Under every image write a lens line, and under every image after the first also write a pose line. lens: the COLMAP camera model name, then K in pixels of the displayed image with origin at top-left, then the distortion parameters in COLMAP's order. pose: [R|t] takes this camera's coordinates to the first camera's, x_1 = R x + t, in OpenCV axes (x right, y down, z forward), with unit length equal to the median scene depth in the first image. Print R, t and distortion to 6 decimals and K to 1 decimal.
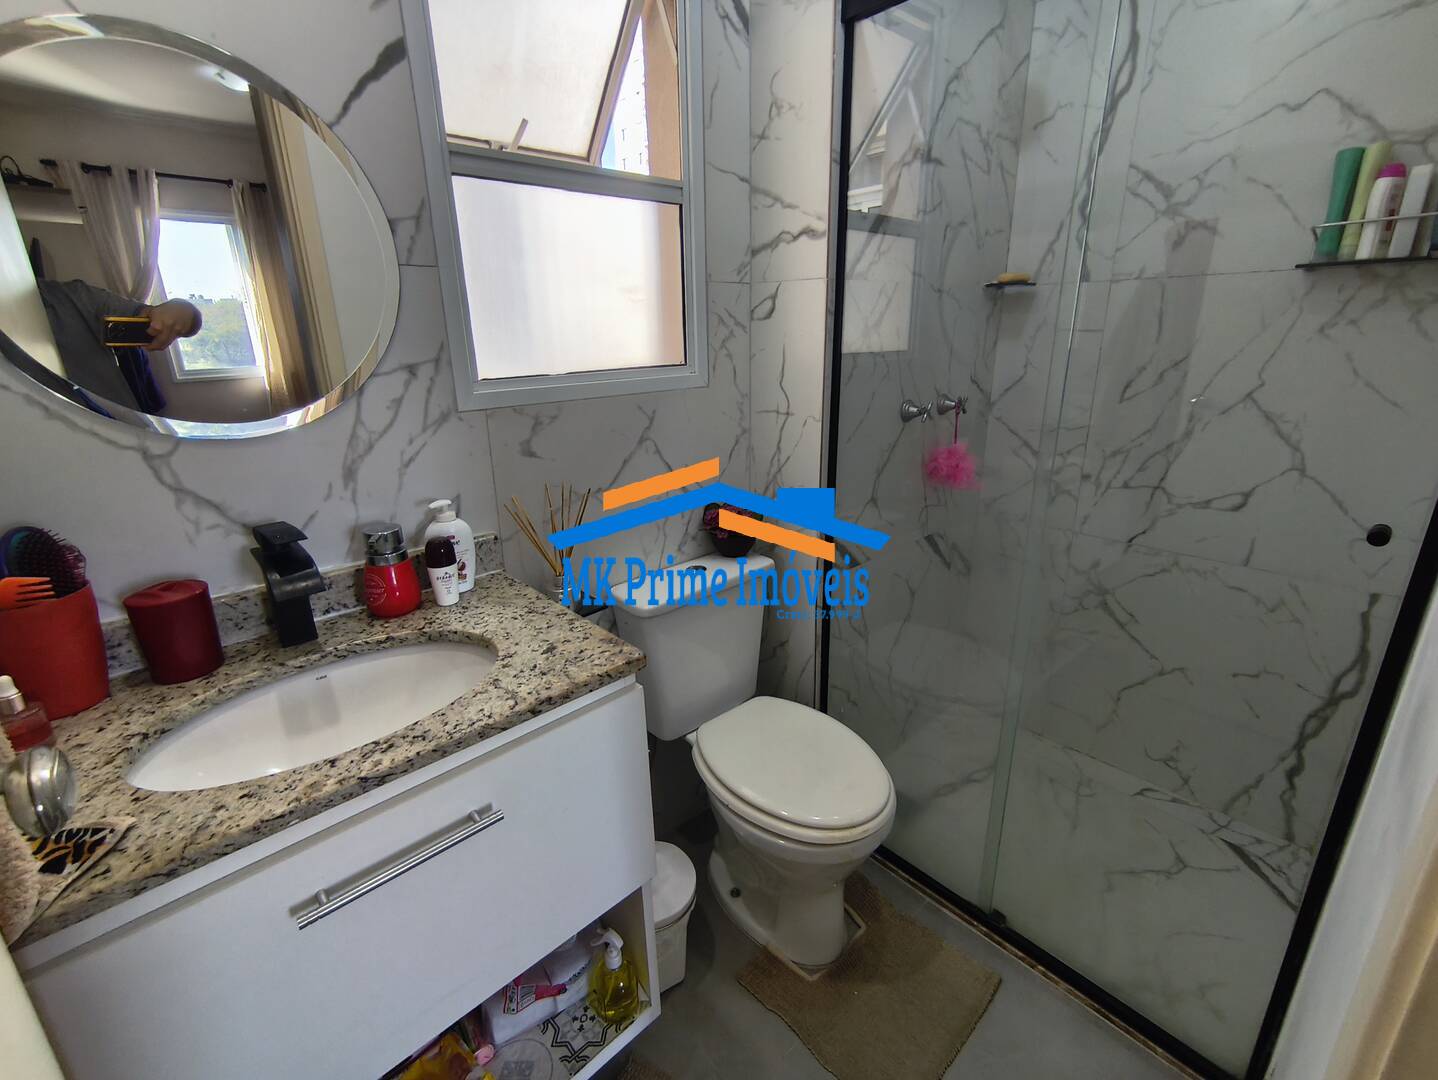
lens RADIAL K [[639.7, 0, 724.3], [0, 639.7, 531.0], [0, 0, 1]] dist [-0.001453, 0.005089]
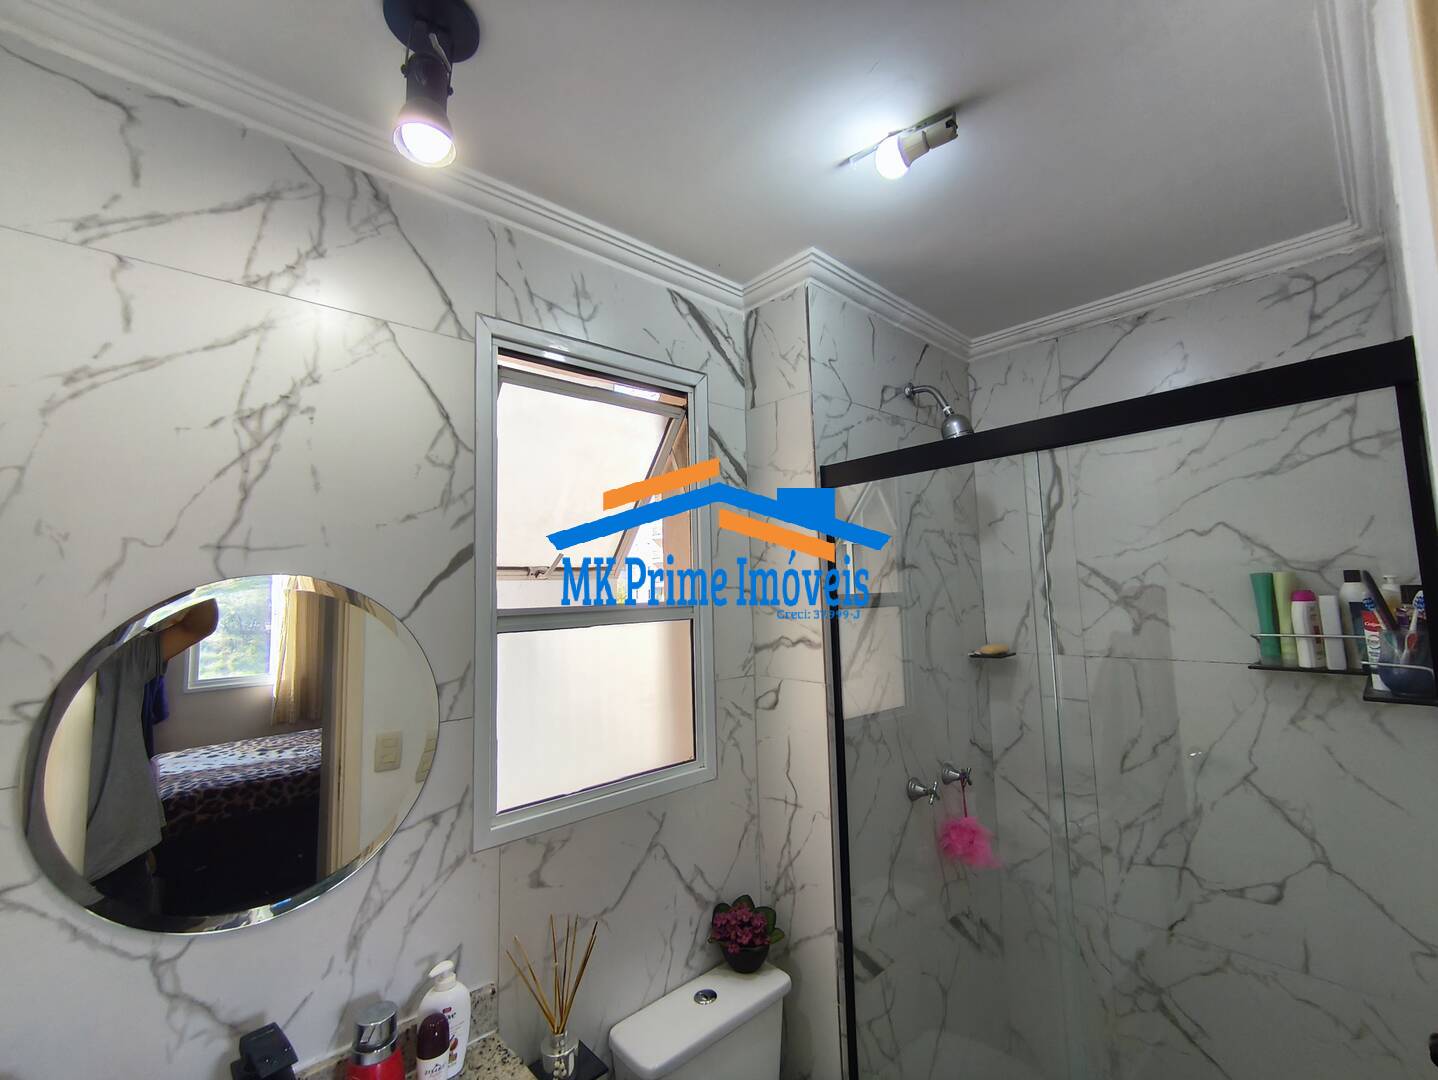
lens RADIAL K [[639.7, 0, 724.3], [0, 639.7, 531.0], [0, 0, 1]] dist [-0.001453, 0.005089]
pose [[0.999883, -0.014777, 0.003903, -0.010916], [0.015132, 0.921322, -0.388506, -0.189430], [0.002145, 0.388519, 0.921438, -0.096551]]
